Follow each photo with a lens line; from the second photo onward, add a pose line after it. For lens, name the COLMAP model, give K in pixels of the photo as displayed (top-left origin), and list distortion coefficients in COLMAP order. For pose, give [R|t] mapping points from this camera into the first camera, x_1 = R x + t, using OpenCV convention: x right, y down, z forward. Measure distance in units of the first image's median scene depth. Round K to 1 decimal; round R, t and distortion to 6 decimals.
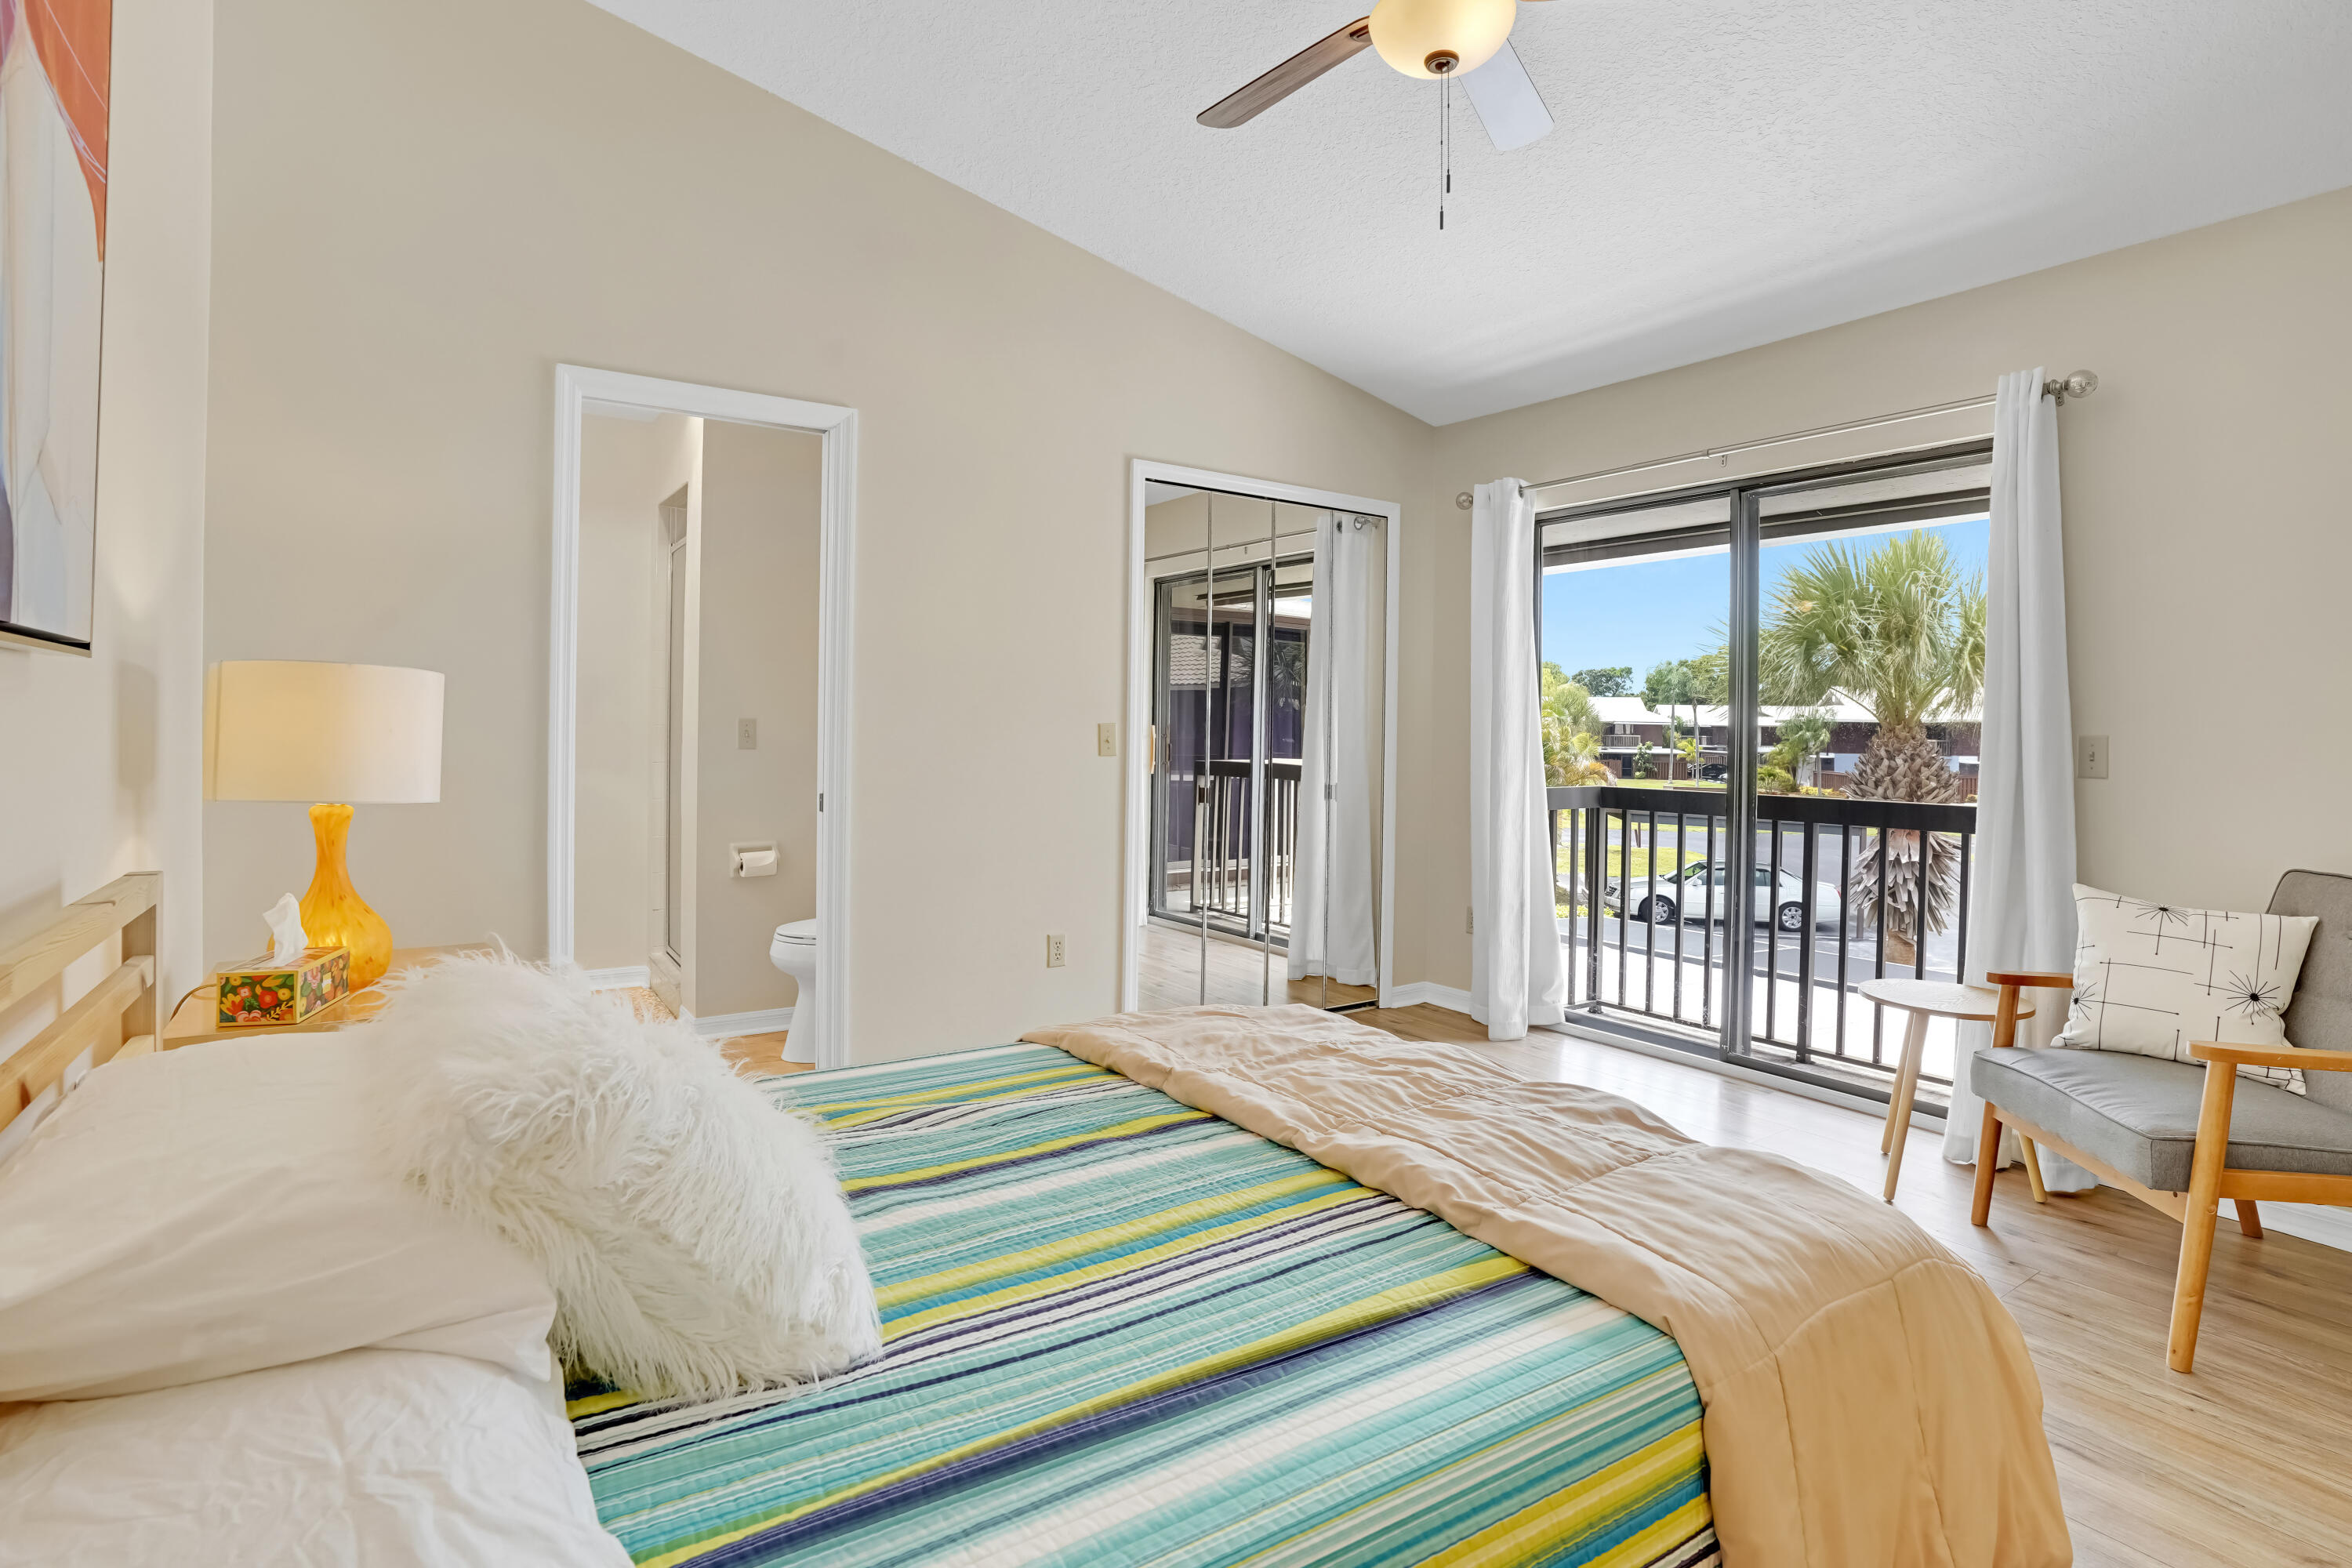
lens RADIAL K [[1128.2, 0, 1156.8], [0, 1128.2, 760.9], [0, 0, 1]] dist [-0.056578, 0.017074]
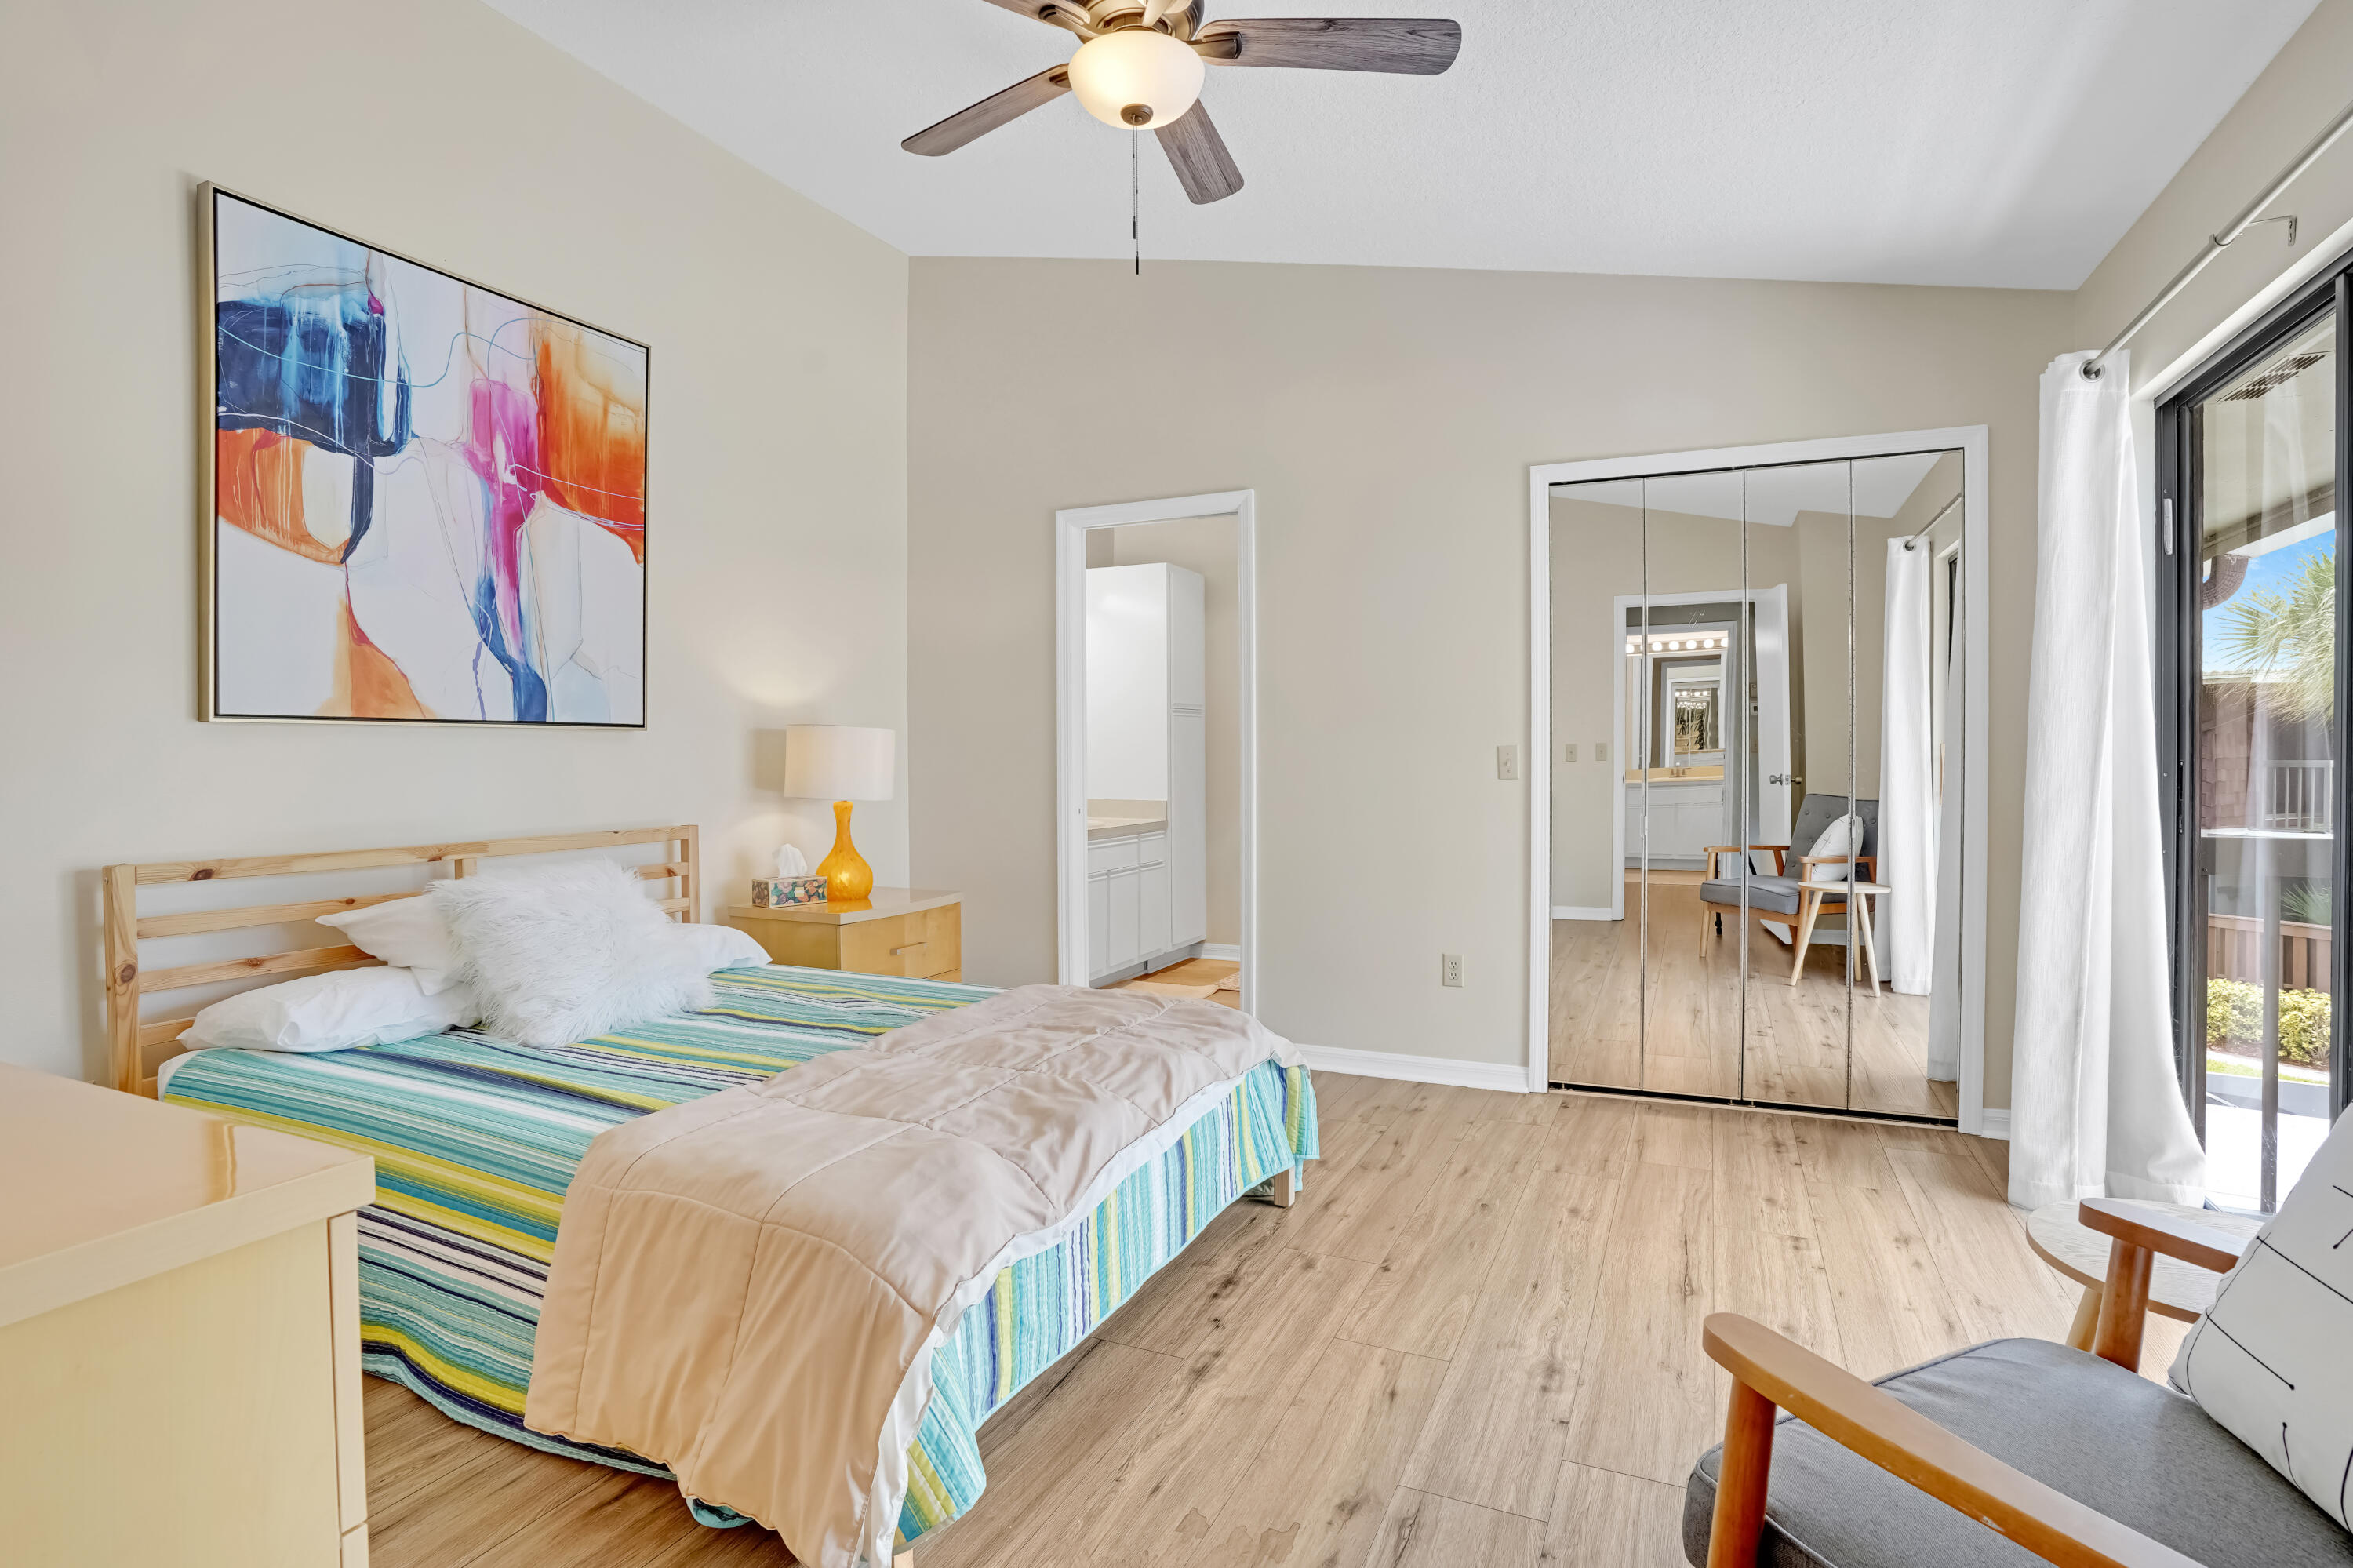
lens RADIAL K [[1128.7, 0, 1157.3], [0, 1128.7, 760.9], [0, 0, 1]] dist [-0.056578, 0.017074]
pose [[0.539623, -0.009493, -0.841853, 0.698062], [-0.011500, 0.999760, -0.018645, 0.002577], [0.841828, 0.019743, 0.539385, 0.263509]]
